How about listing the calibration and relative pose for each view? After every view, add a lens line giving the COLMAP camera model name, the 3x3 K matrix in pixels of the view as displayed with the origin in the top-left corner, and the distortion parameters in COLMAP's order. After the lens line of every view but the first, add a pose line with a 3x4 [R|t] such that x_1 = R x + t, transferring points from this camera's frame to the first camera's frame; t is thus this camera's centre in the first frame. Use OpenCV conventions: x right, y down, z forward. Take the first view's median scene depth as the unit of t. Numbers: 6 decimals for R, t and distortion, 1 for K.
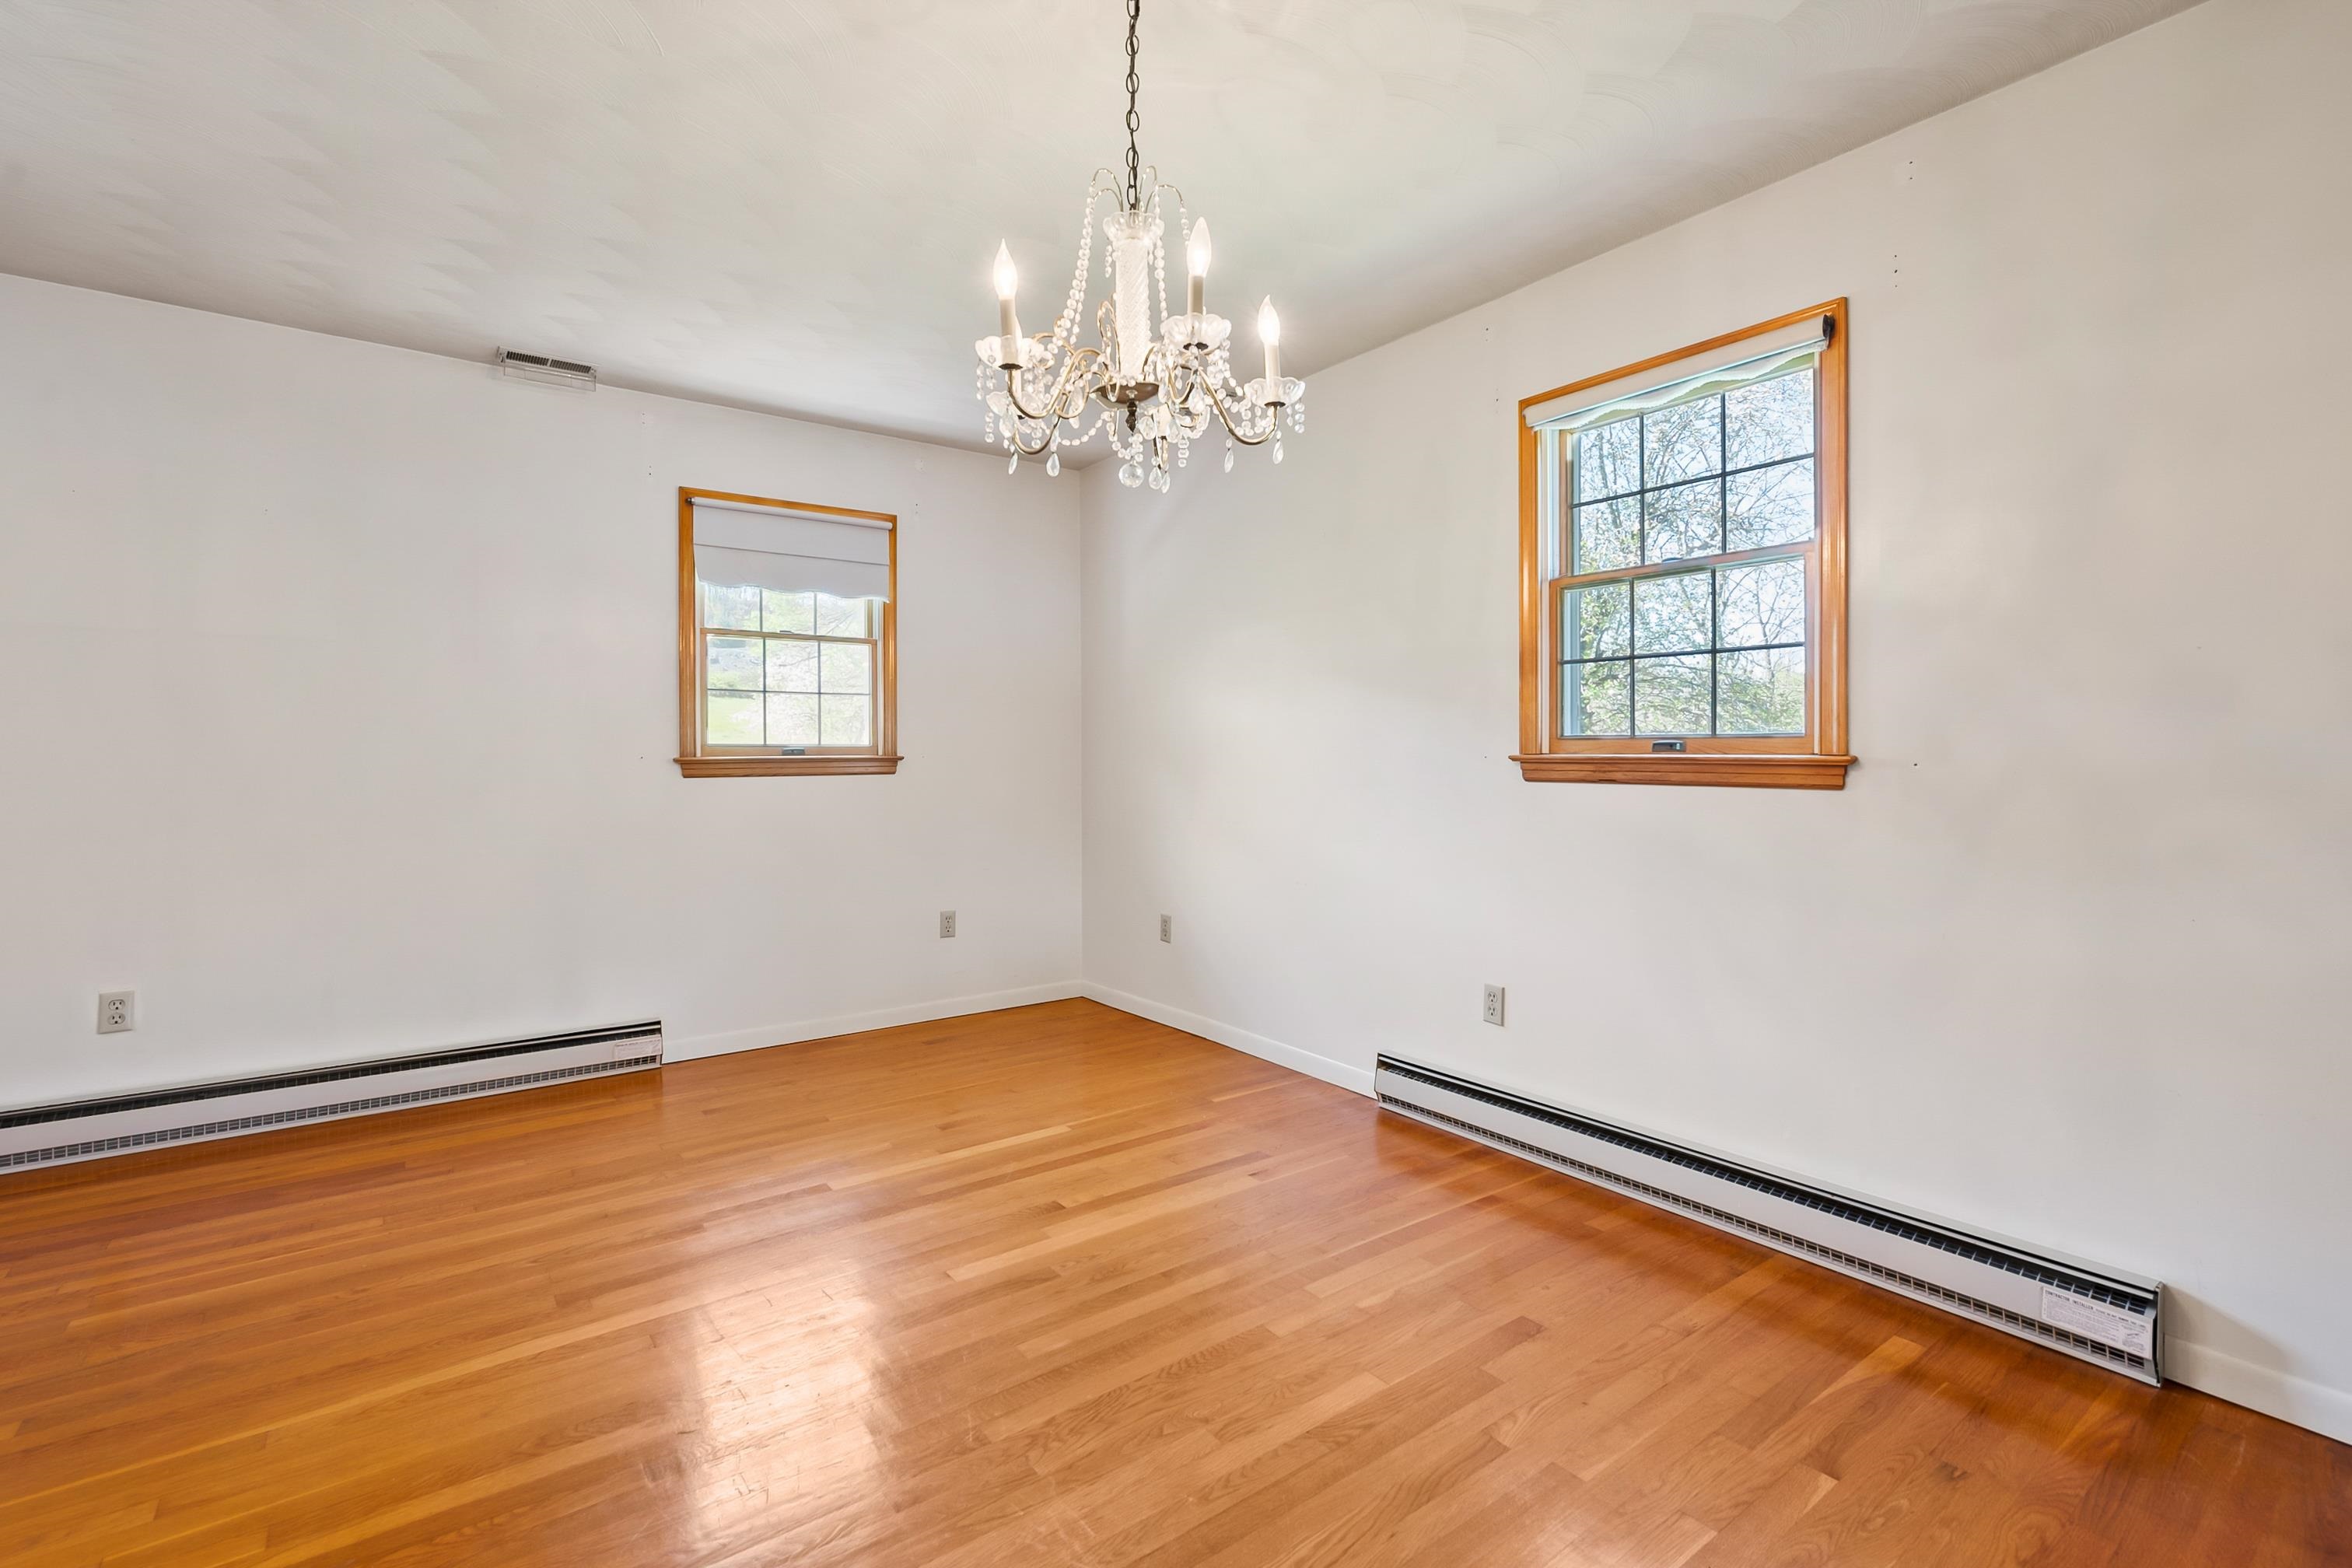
lens RADIAL K [[1047.4, 0, 1161.8], [0, 1047.4, 738.9], [0, 0, 1]] dist [0.001954, 0.000590]
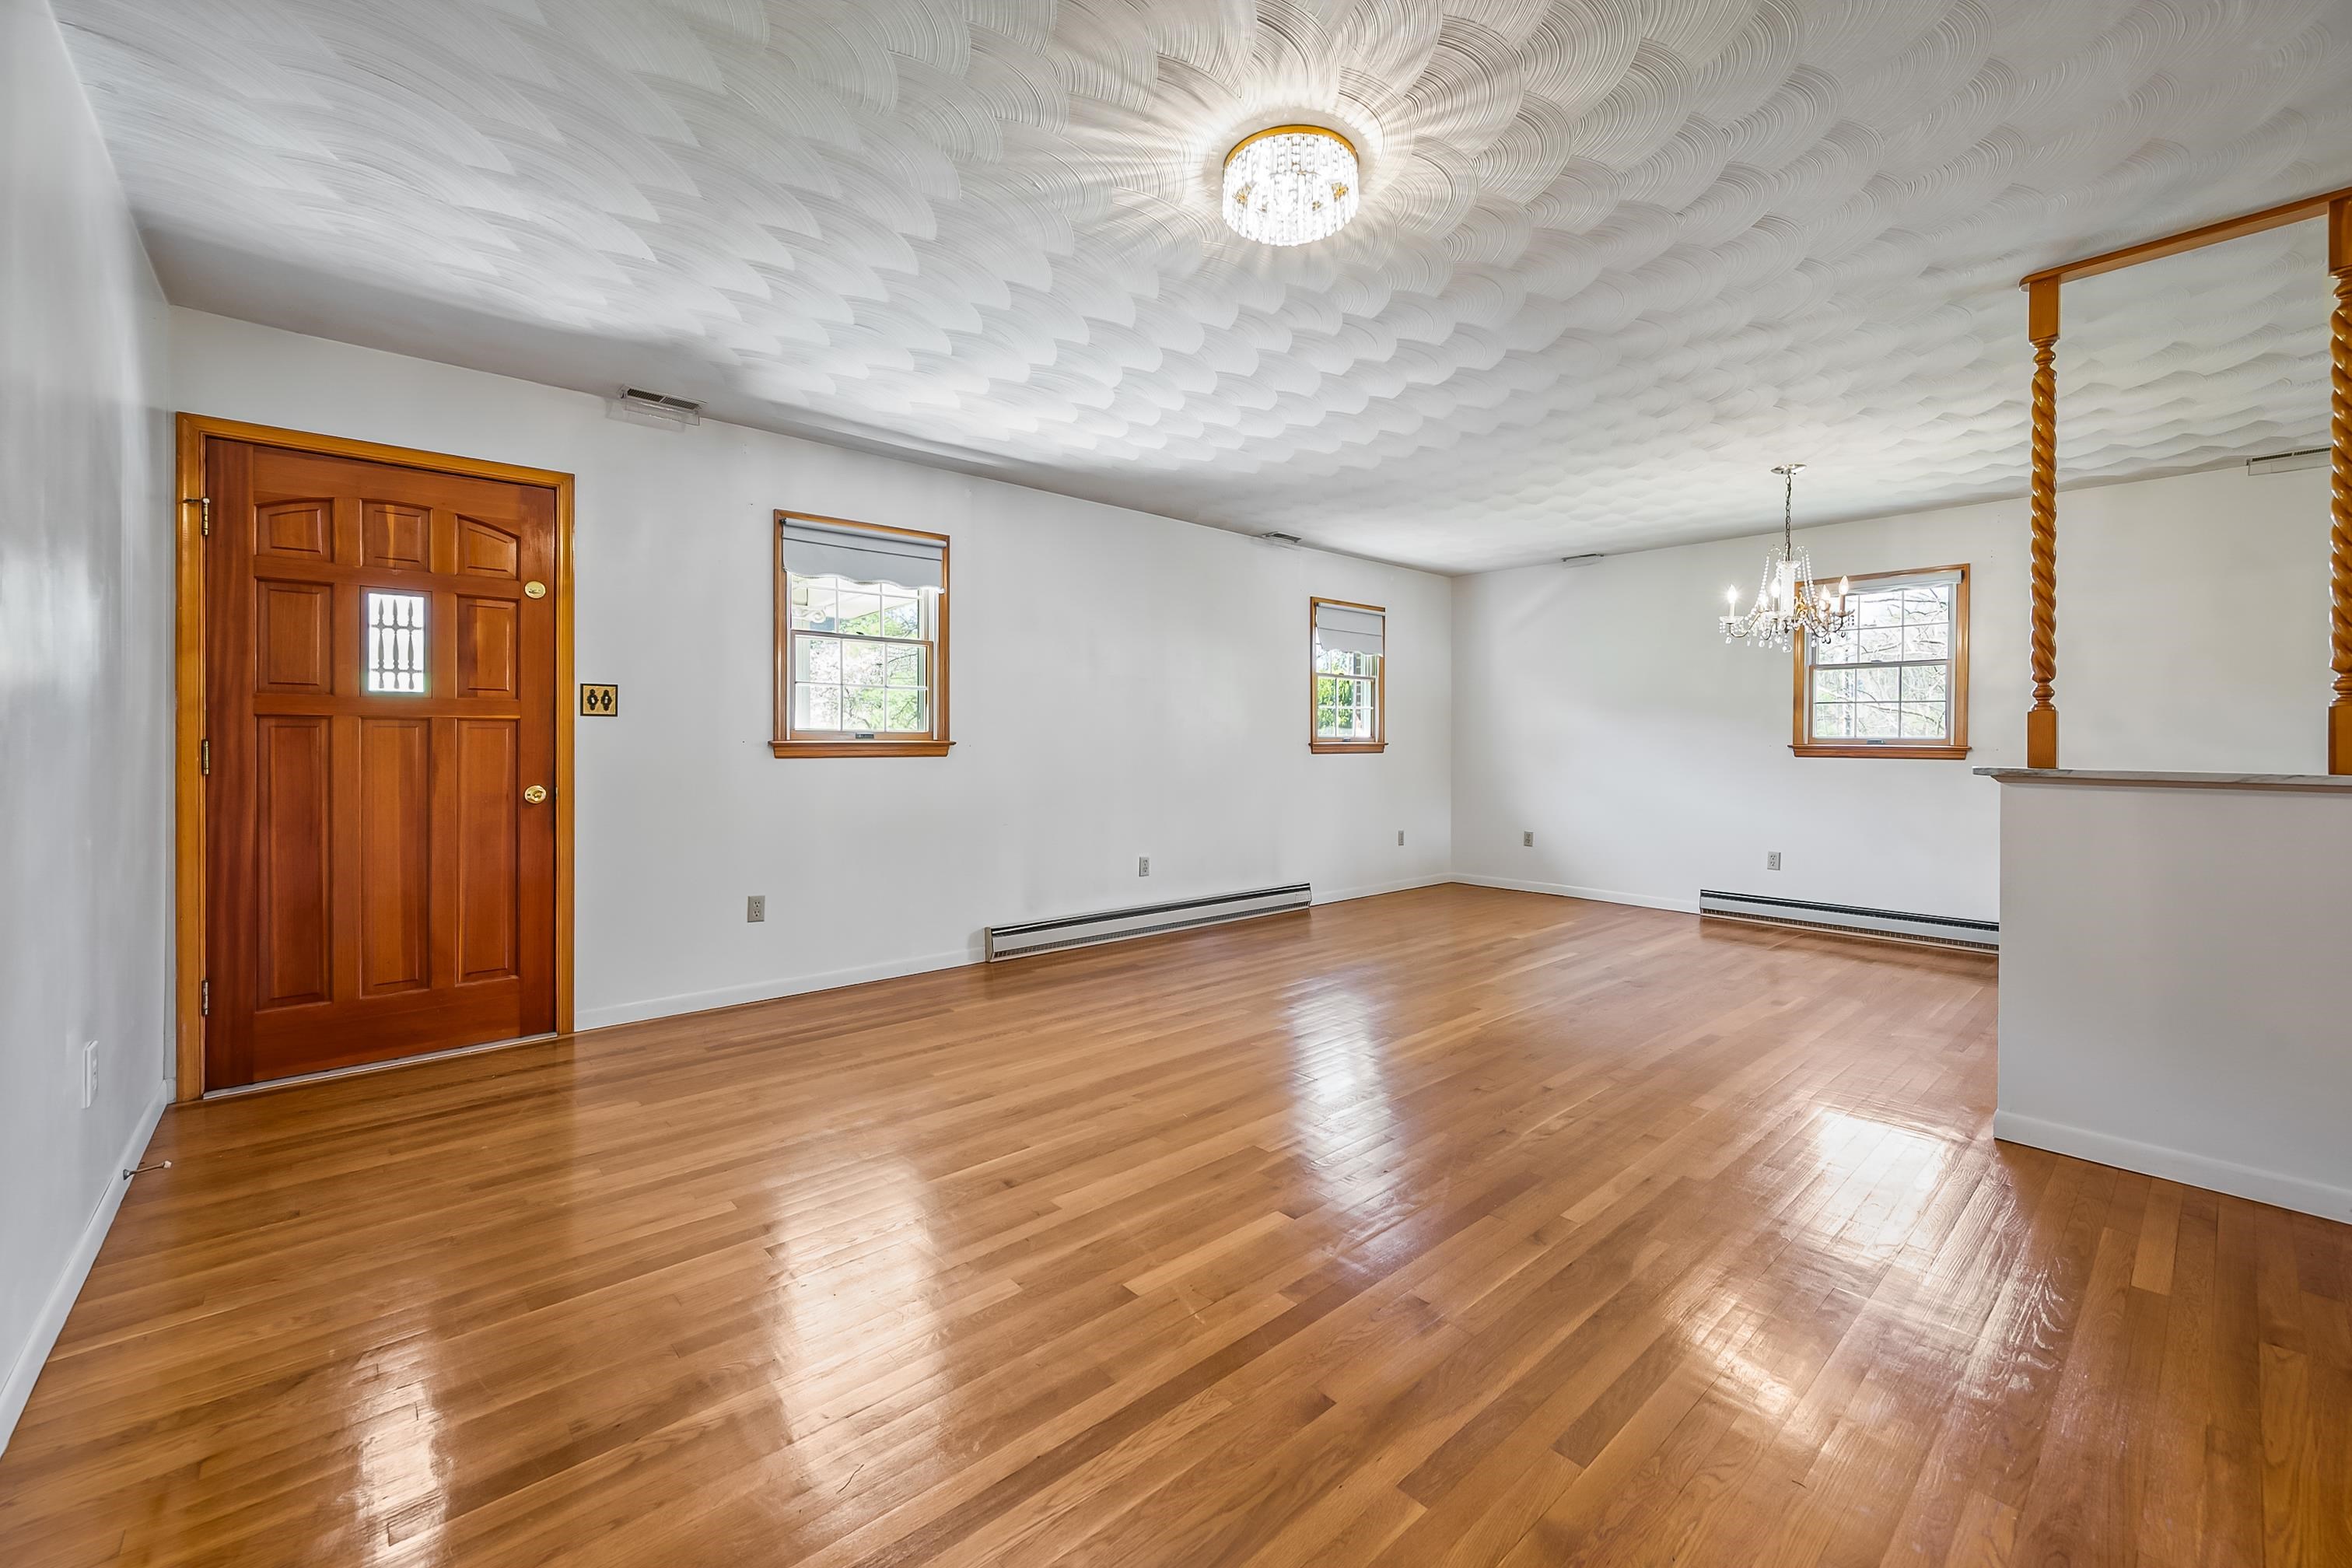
lens RADIAL K [[939.9, 0, 1168.9], [0, 939.9, 736.7], [0, 0, 1]] dist [-0.002574, 0.001124]
pose [[0.996288, 0.007543, 0.085749, -0.671089], [-0.008404, 0.999918, 0.009686, -0.005699], [-0.085669, -0.010371, 0.996270, -0.500472]]
